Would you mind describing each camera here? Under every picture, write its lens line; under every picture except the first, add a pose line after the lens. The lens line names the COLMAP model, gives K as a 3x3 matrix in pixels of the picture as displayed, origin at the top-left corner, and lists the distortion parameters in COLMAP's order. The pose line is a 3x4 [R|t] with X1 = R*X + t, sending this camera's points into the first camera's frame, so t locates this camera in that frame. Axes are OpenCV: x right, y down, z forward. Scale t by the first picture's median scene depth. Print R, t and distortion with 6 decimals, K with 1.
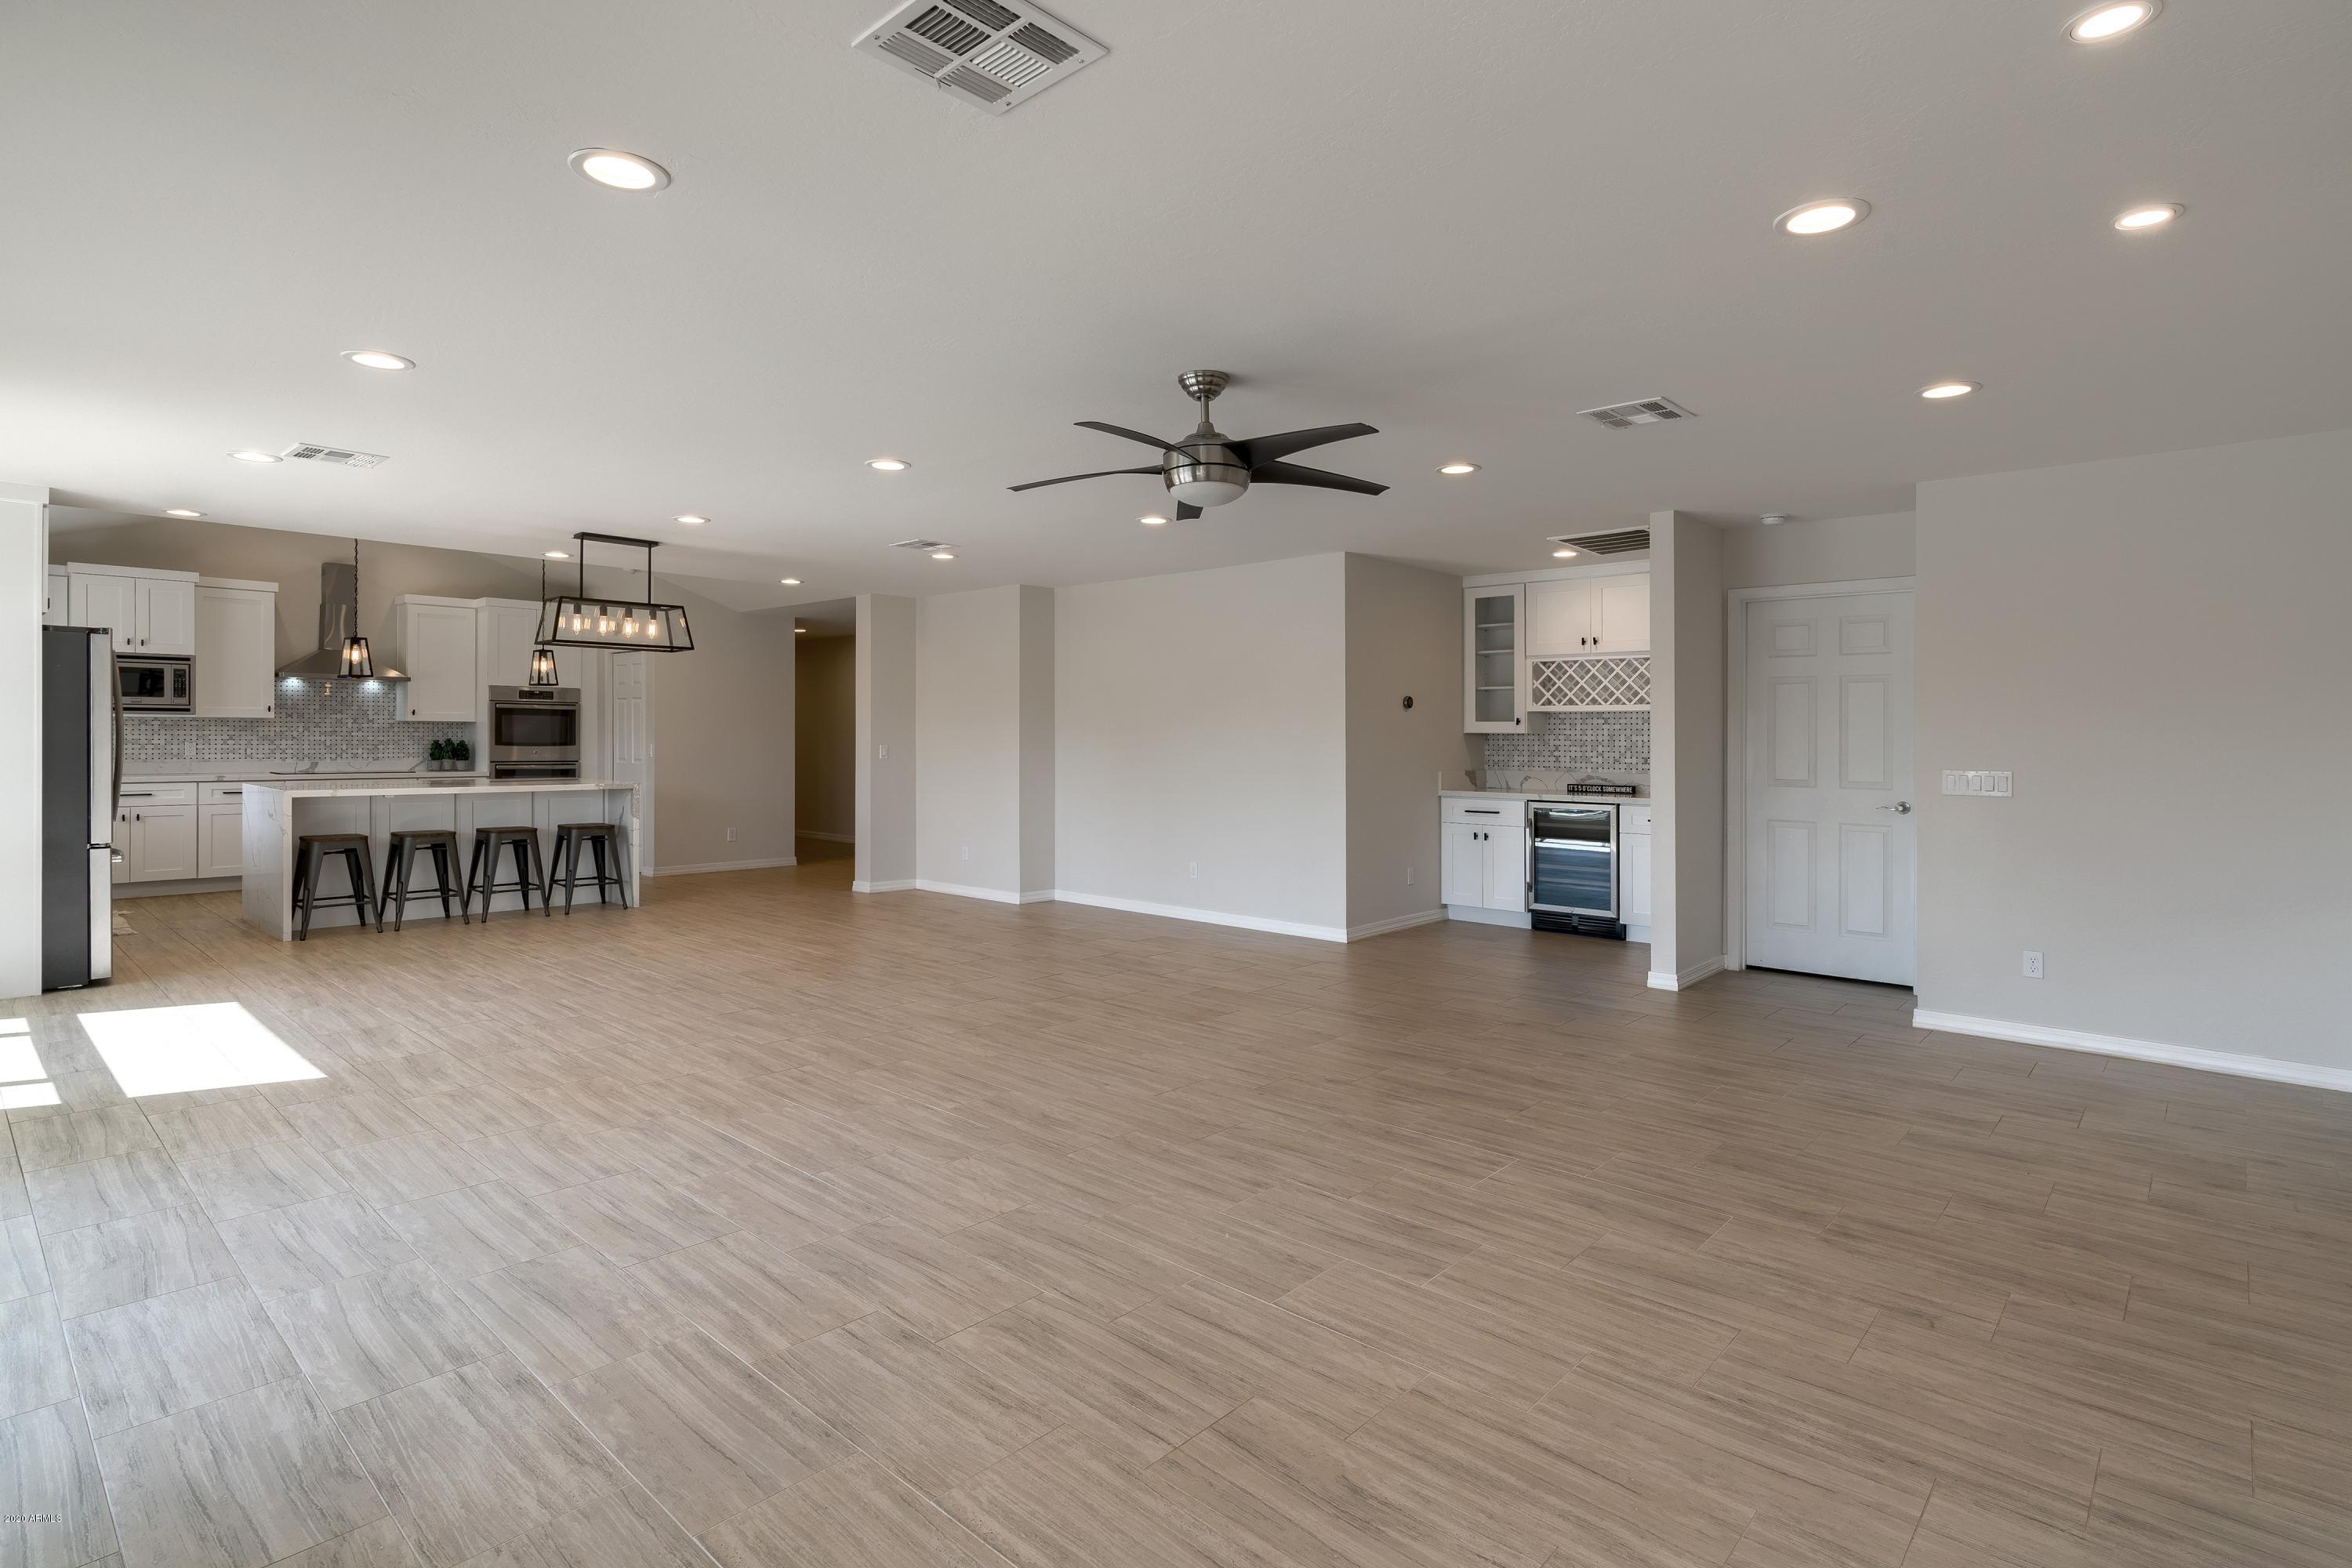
lens RADIAL K [[1168.9, 0, 1256.5], [0, 1168.9, 737.3], [0, 0, 1]] dist [0.001113, 0.000538]
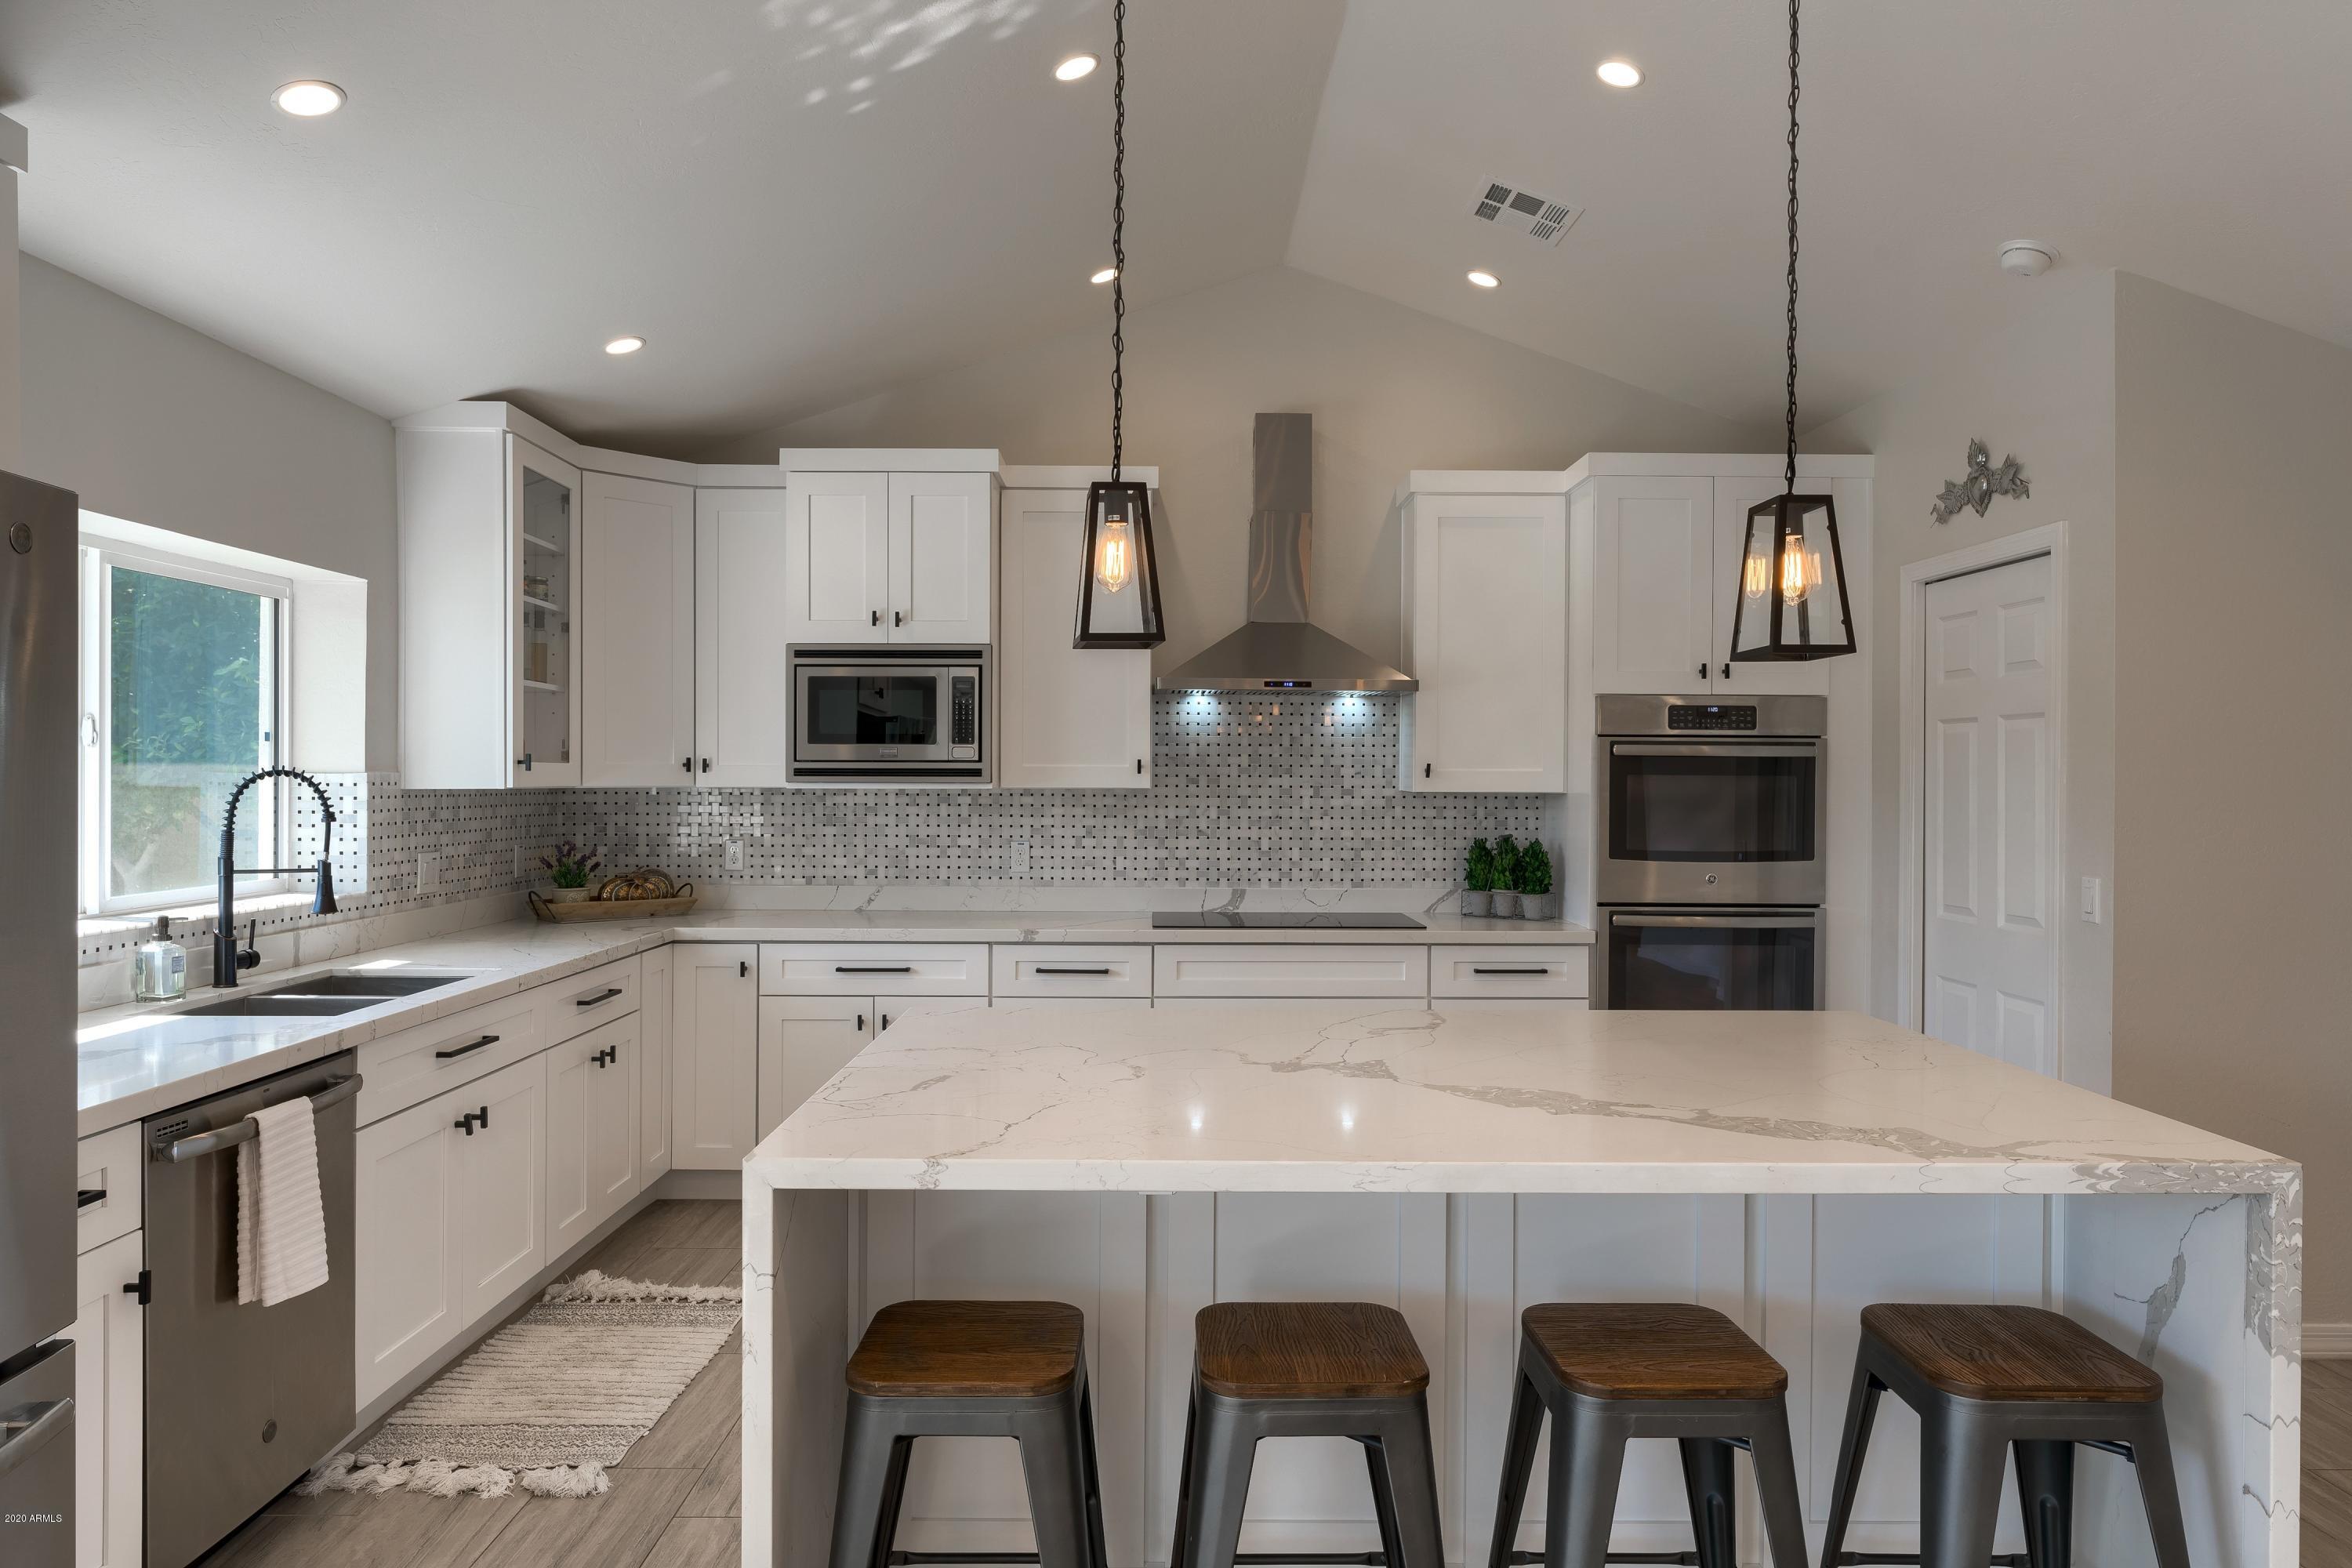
lens RADIAL K [[1432.5, 0, 1176.0], [0, 1432.5, 784.0], [0, 0, 1]] dist [0.001200, 0.001629]
pose [[0.638005, 0.003775, -0.770023, -0.404383], [0.001126, 0.999982, 0.005835, -0.019455], [0.770032, -0.004590, 0.637989, 0.627569]]
